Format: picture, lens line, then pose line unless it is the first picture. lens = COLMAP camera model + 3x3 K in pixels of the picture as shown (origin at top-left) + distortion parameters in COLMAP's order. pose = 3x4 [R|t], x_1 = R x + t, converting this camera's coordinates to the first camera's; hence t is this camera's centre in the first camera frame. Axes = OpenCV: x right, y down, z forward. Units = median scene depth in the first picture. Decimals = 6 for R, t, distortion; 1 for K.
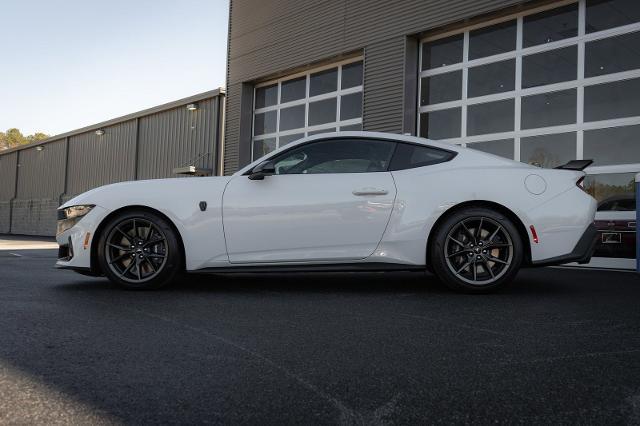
lens RADIAL K [[610.5, 0, 320.5], [0, 610.5, 214.4], [0, 0, 1]] dist [0.003713, 0.005460]
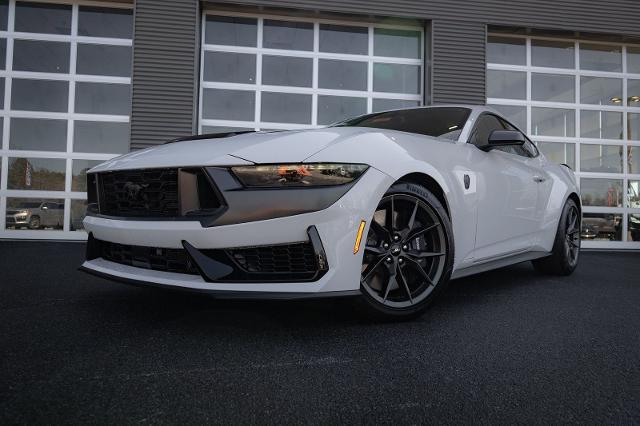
lens RADIAL K [[506.8, 0, 319.9], [0, 506.8, 212.6], [0, 0, 1]] dist [-0.011556, -0.000172]
pose [[0.575418, 0.012506, 0.817764, -0.727762], [-0.038947, 0.999168, 0.012125, 0.020073], [-0.816932, -0.038826, 0.575426, 0.781321]]
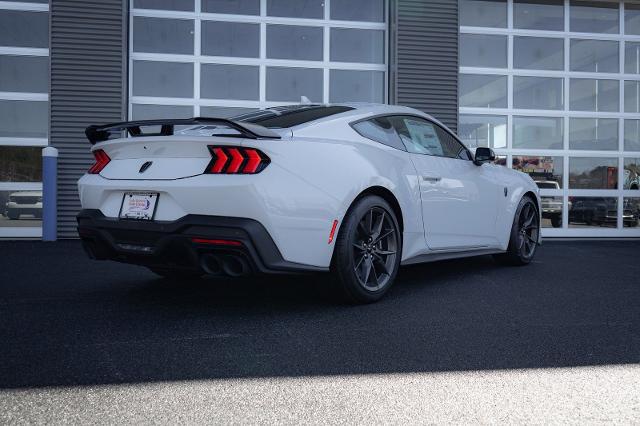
lens RADIAL K [[686.5, 0, 320.2], [0, 686.5, 212.2], [0, 0, 1]] dist [0.011734, 0.003242]
pose [[0.547344, -0.027007, 0.836472, -0.937425], [-0.027171, 0.998379, 0.050014, -0.029117], [-0.836466, -0.050102, 0.545723, 0.546605]]
